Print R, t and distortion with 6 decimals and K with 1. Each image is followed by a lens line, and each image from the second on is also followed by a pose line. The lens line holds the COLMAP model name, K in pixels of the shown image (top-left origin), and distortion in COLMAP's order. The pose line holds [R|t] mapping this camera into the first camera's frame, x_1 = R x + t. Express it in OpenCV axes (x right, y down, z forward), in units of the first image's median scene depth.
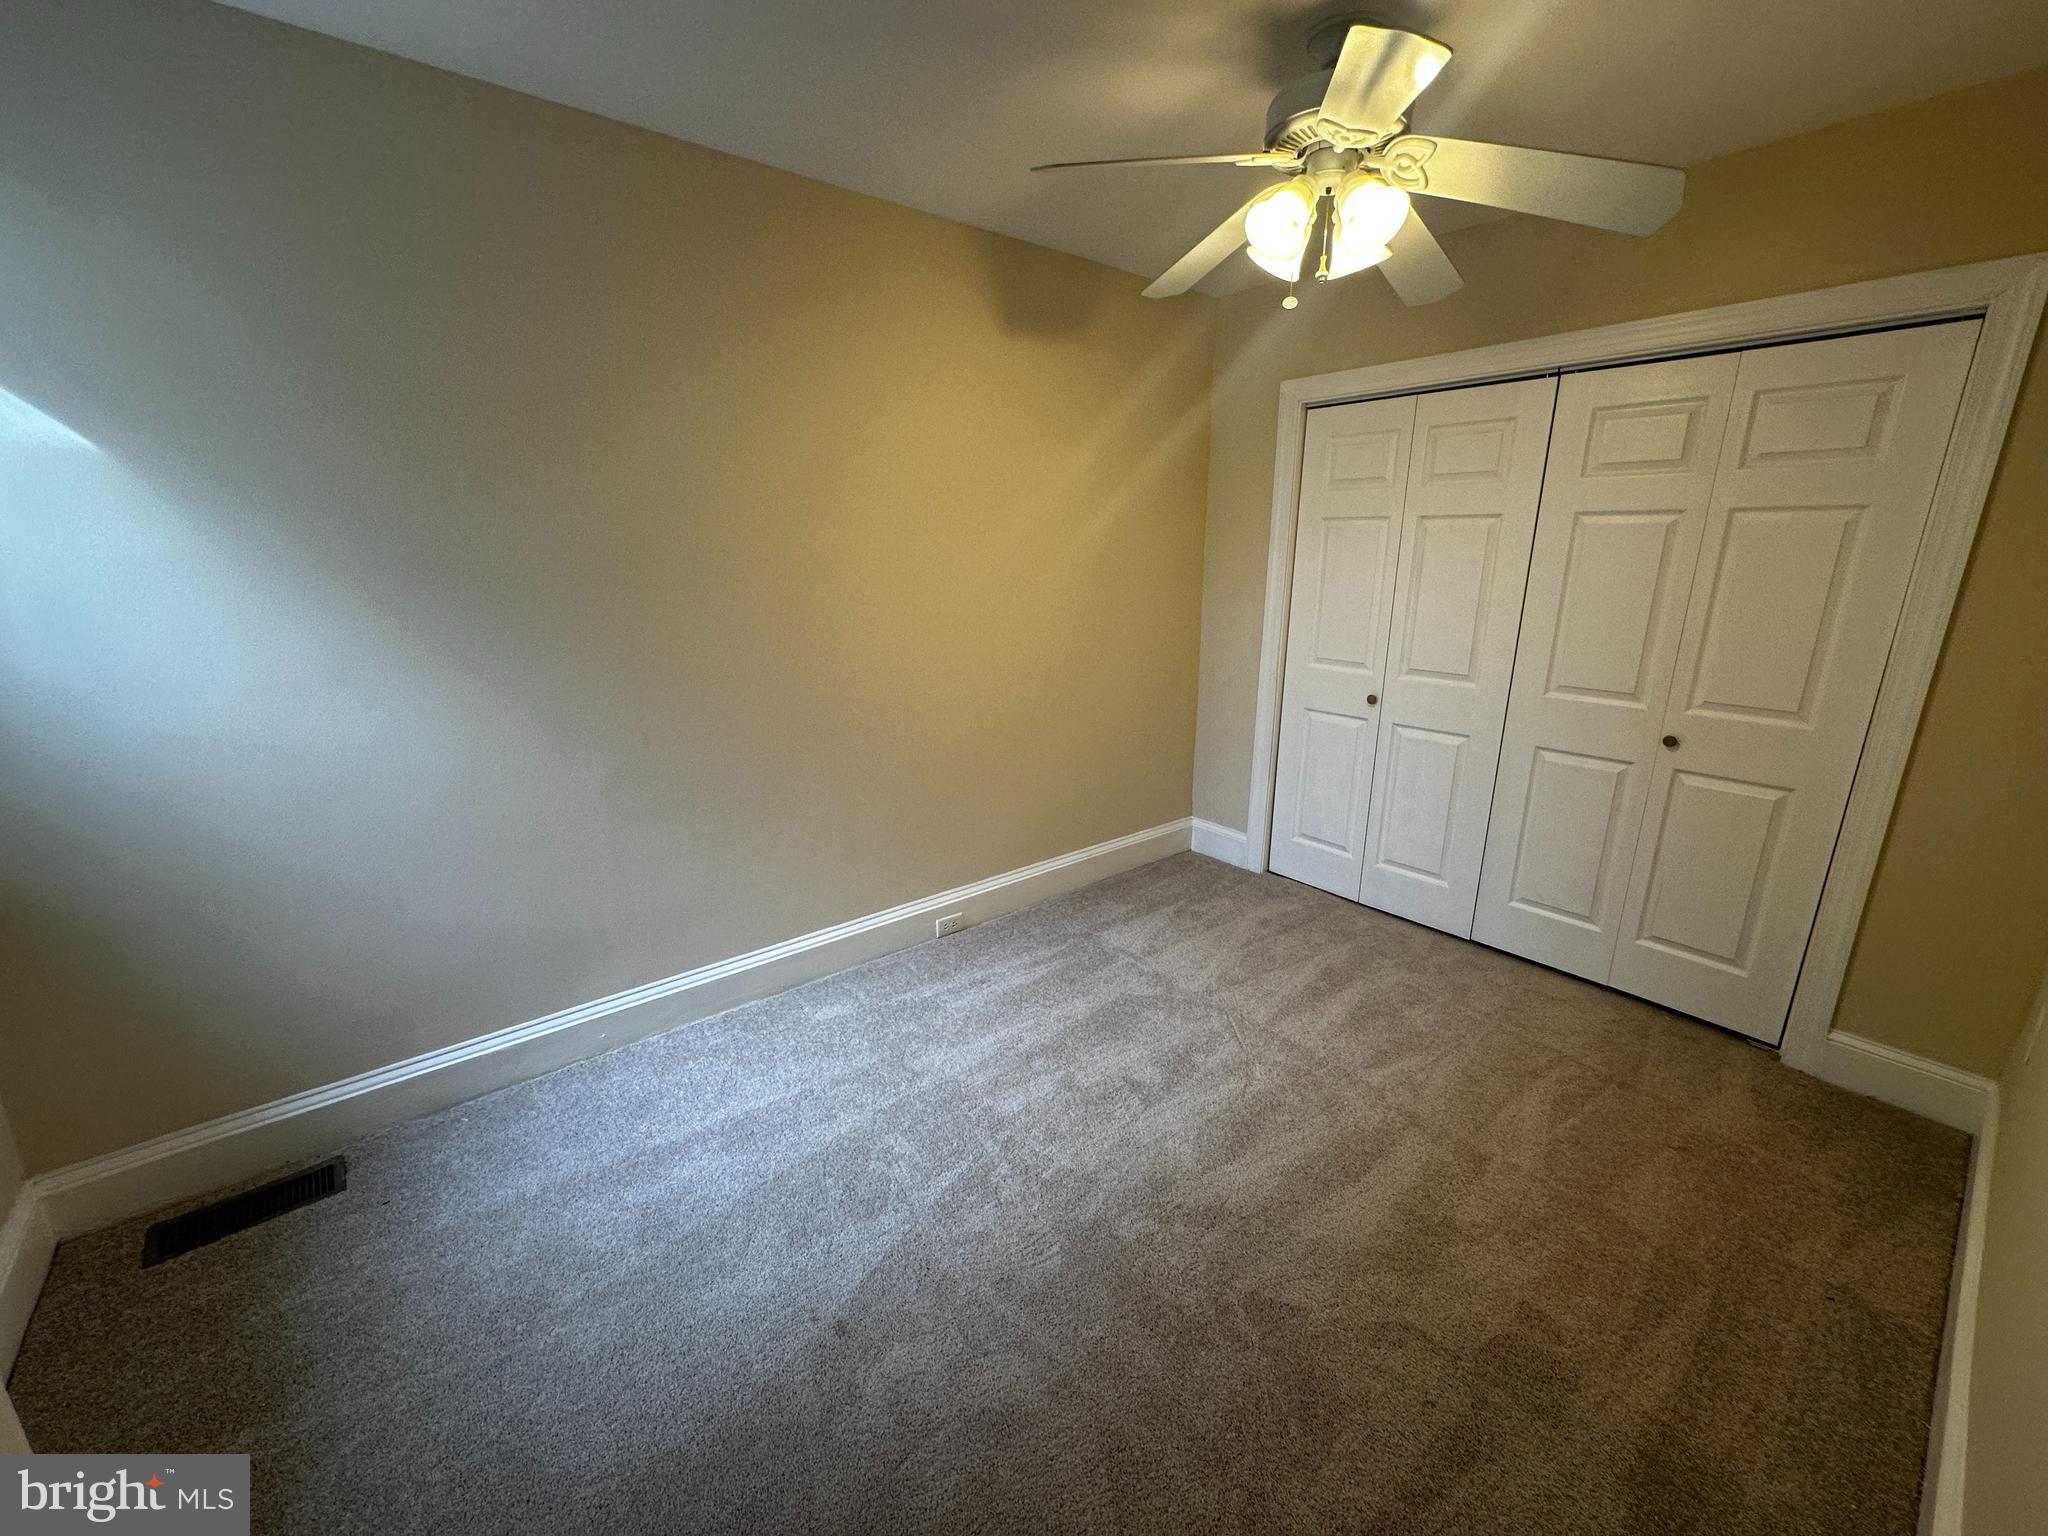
lens RADIAL K [[815.9, 0, 1030.5], [0, 815.9, 755.7], [0, 0, 1]] dist [0.000599, -0.000323]
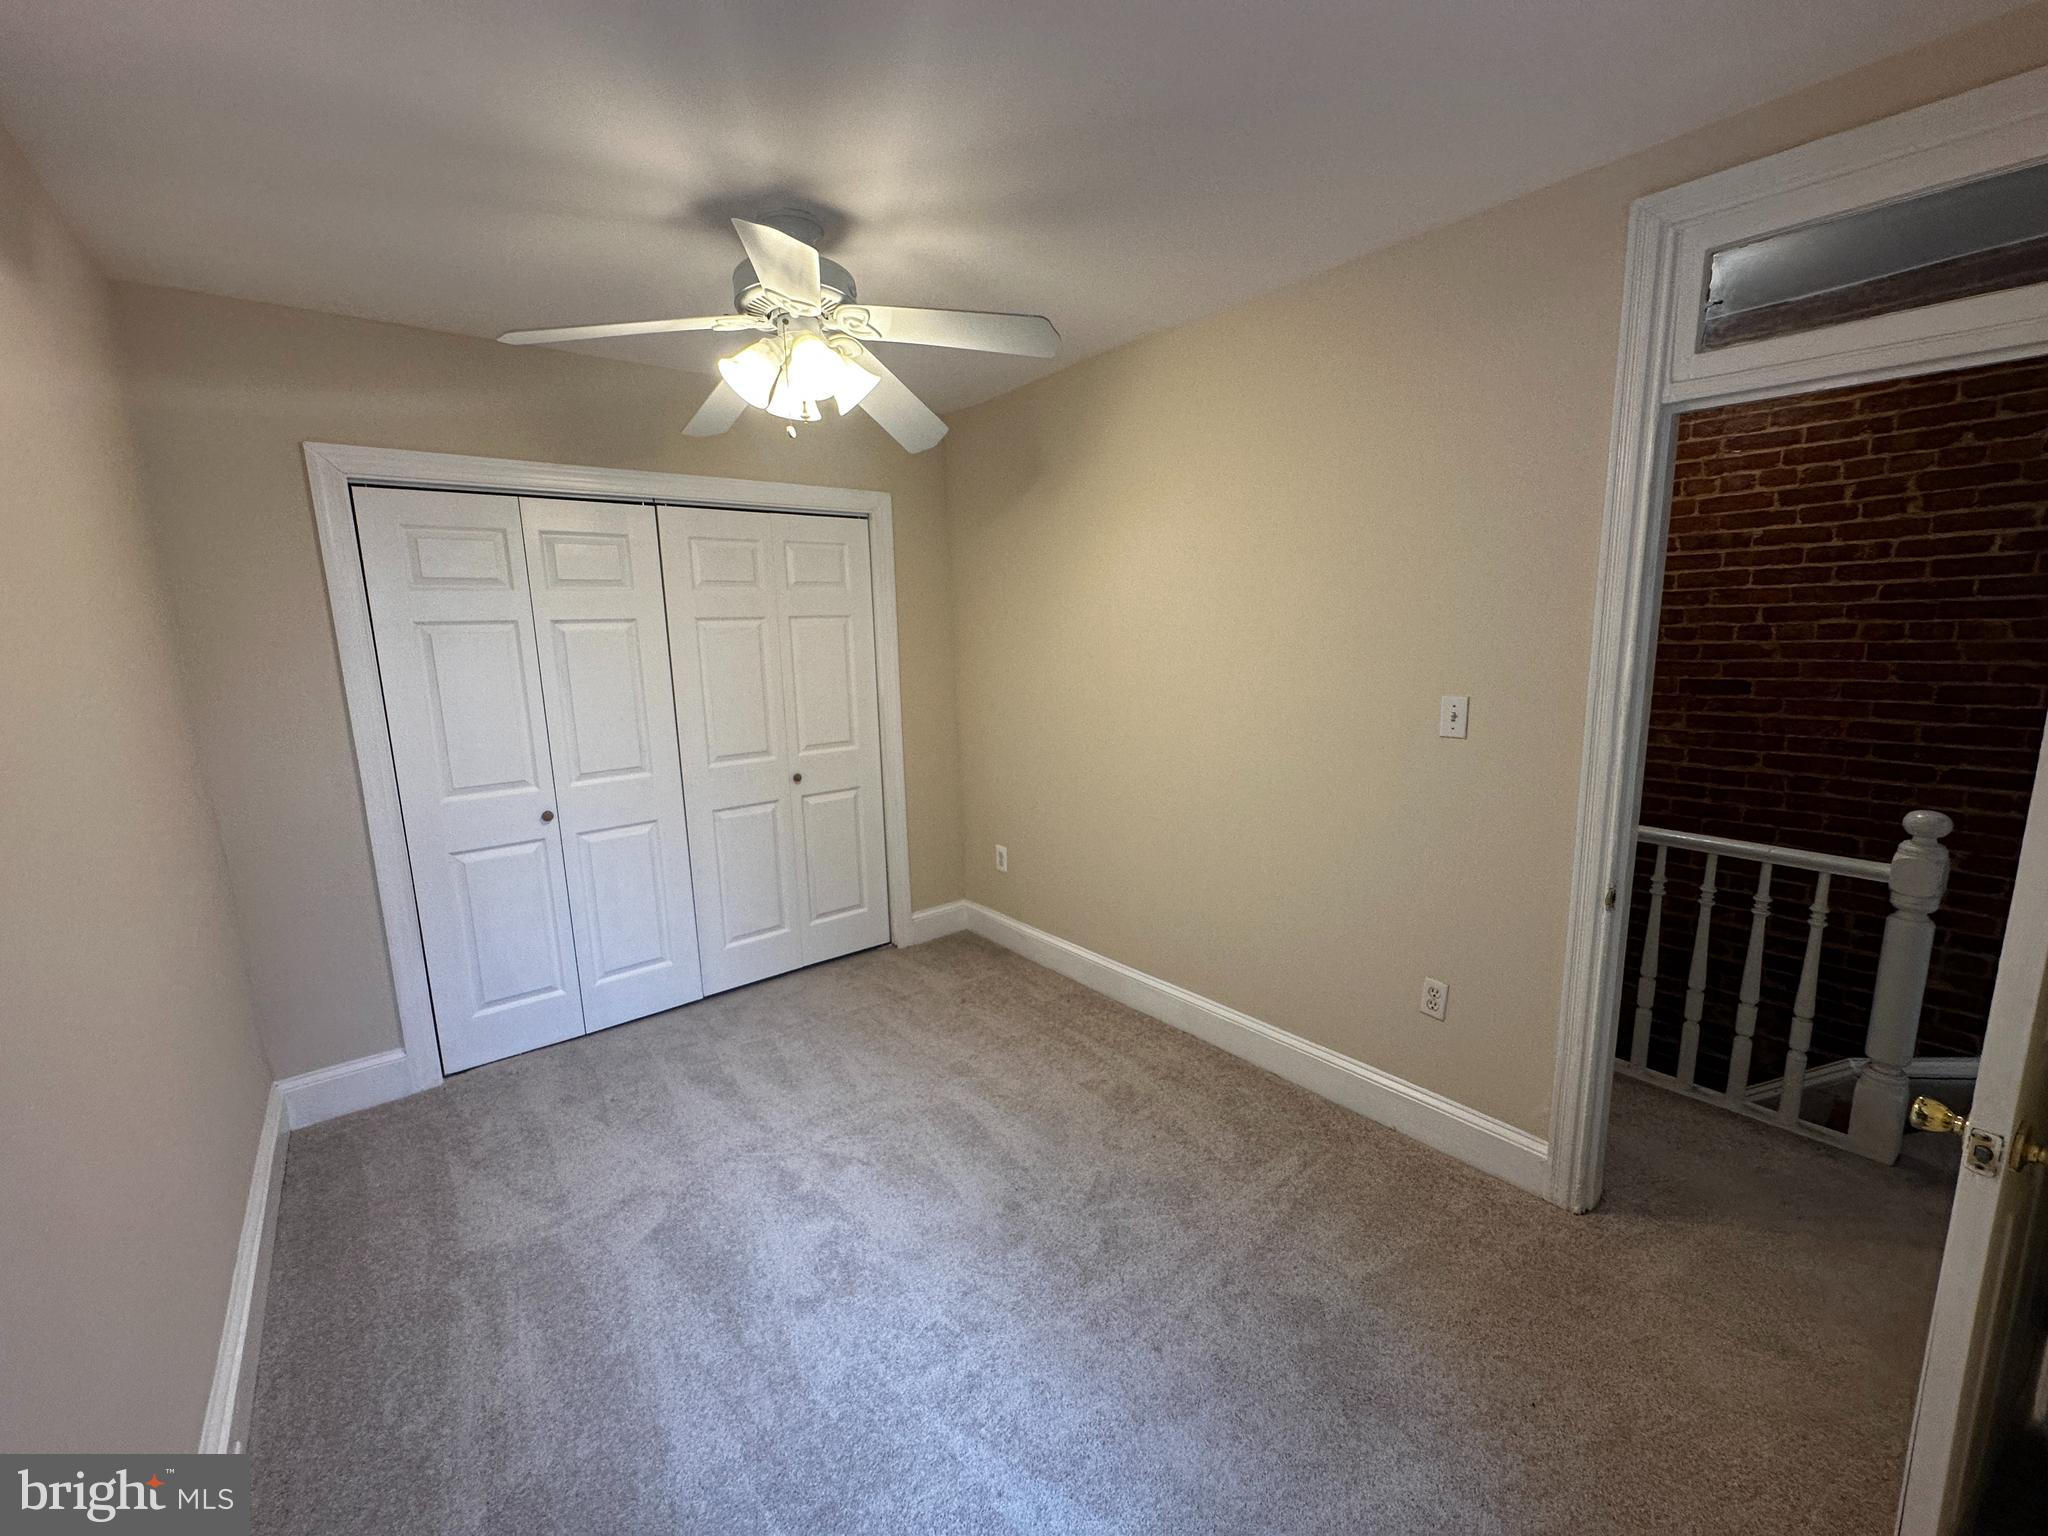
lens RADIAL K [[815.9, 0, 1011.2], [0, 815.9, 759.3], [0, 0, 1]] dist [0.000599, -0.000323]
pose [[0.024651, -0.163519, 0.986232, -0.662740], [0.280081, 0.948153, 0.150204, -0.174943], [-0.959660, 0.272522, 0.069172, 0.609667]]
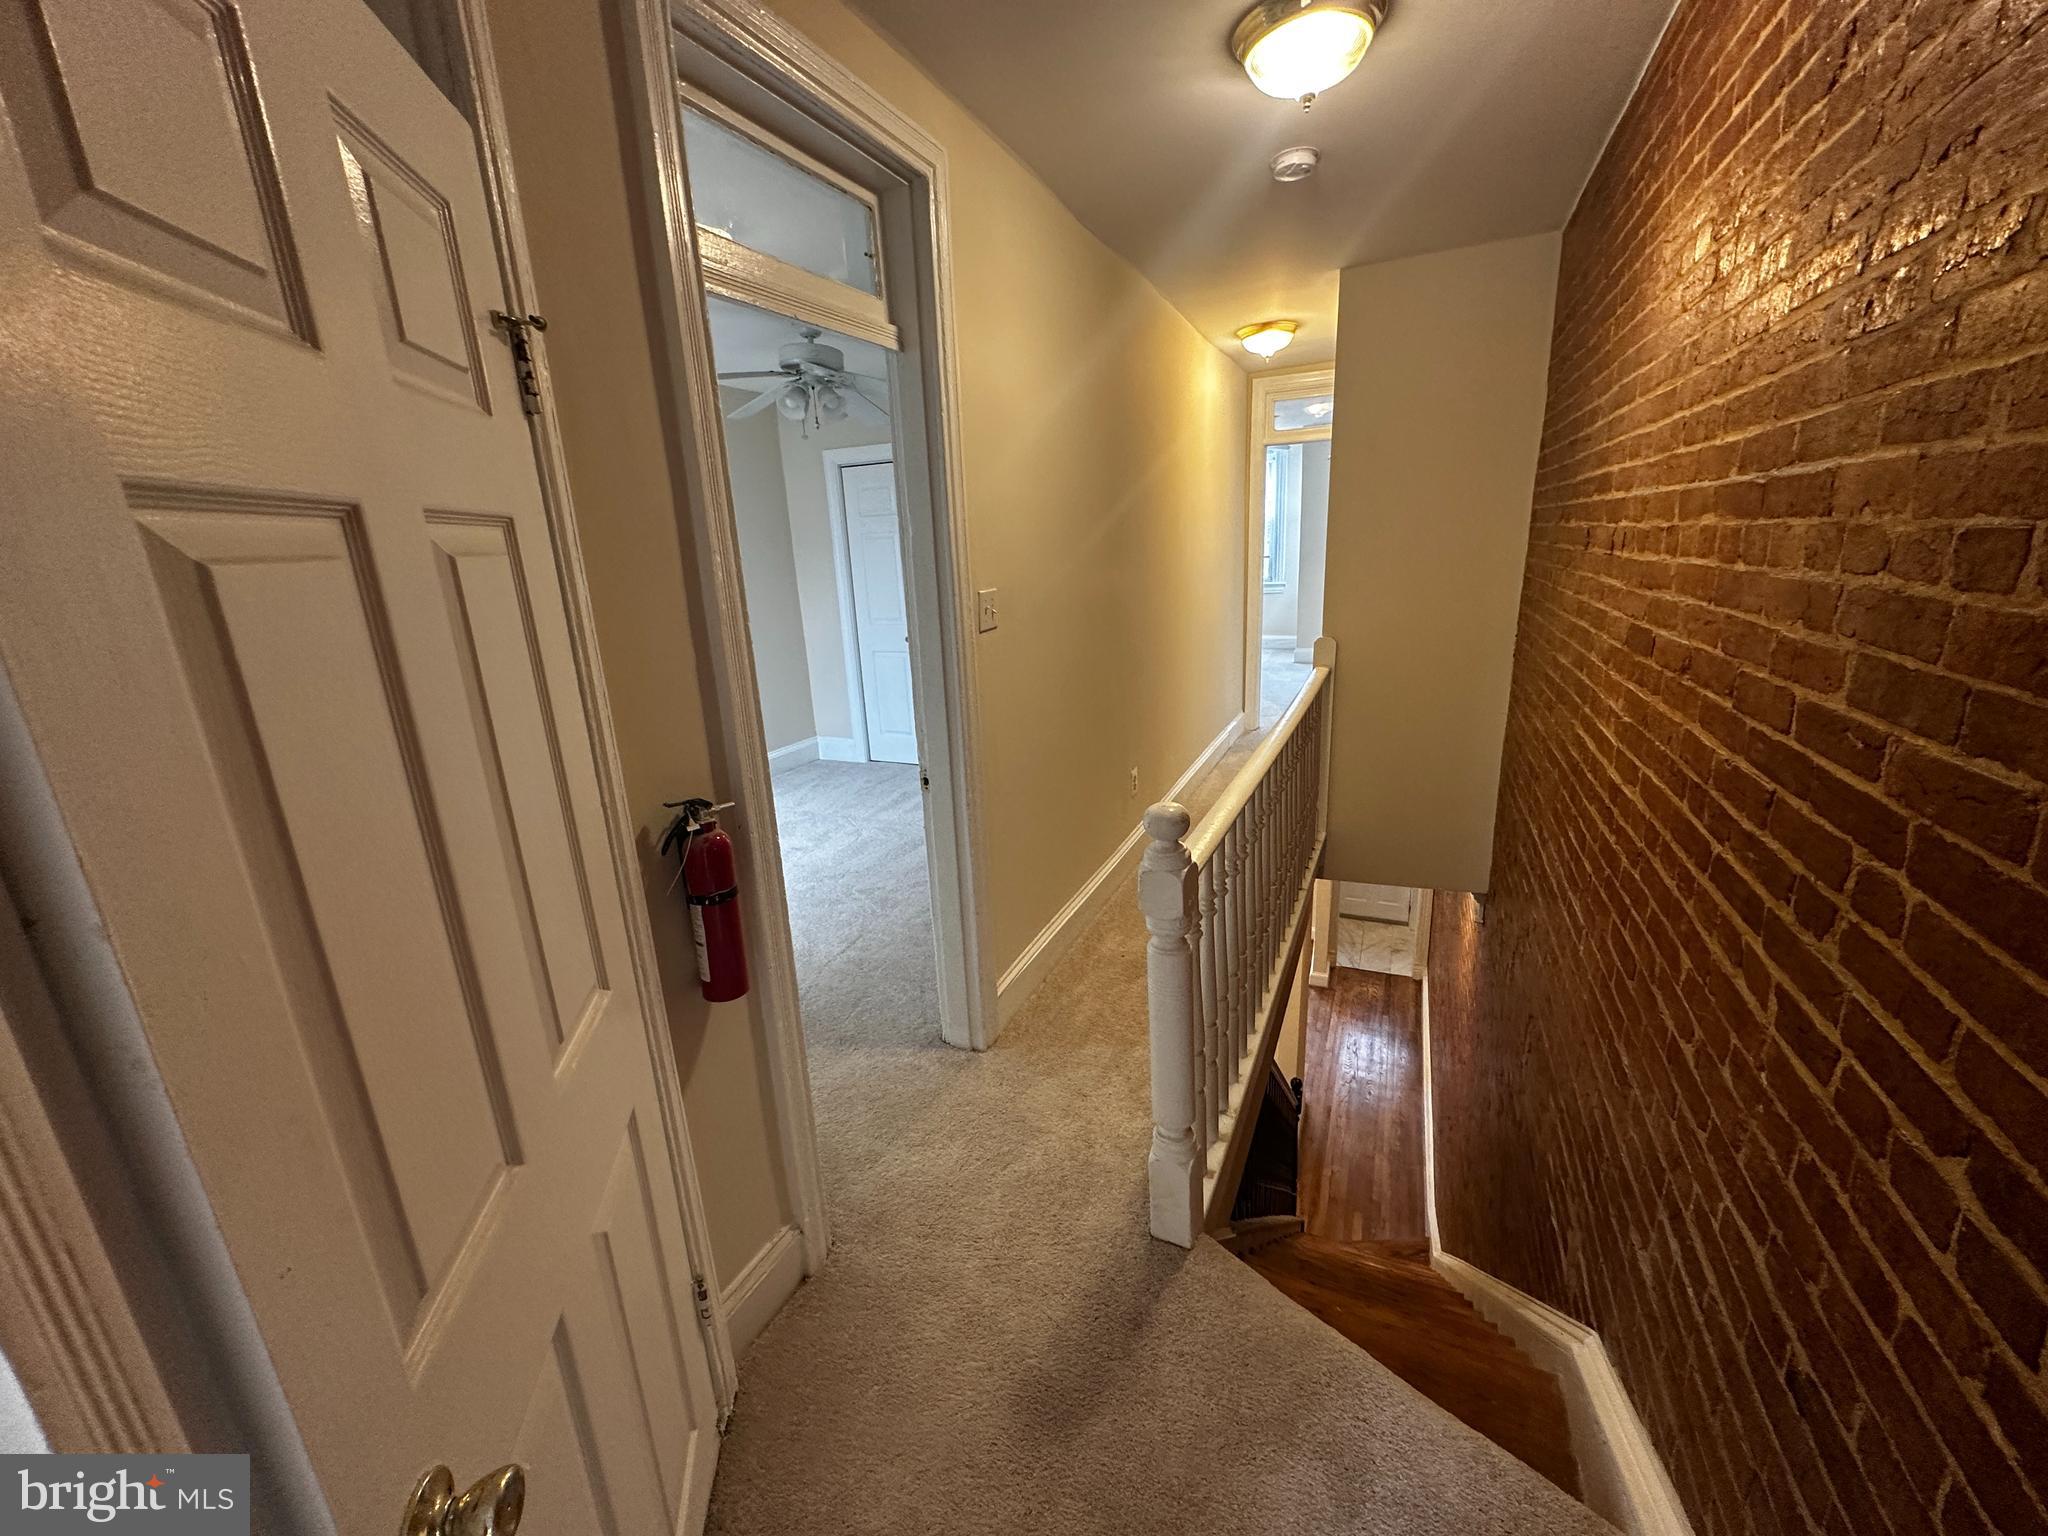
lens RADIAL K [[815.9, 0, 1024.7], [0, 815.9, 760.5], [0, 0, 1]] dist [0.000599, -0.000323]
pose [[0.899457, -0.155859, 0.408271, -0.130637], [0.159378, 0.986885, 0.025625, 0.247172], [-0.406911, 0.042021, 0.912501, -0.882375]]
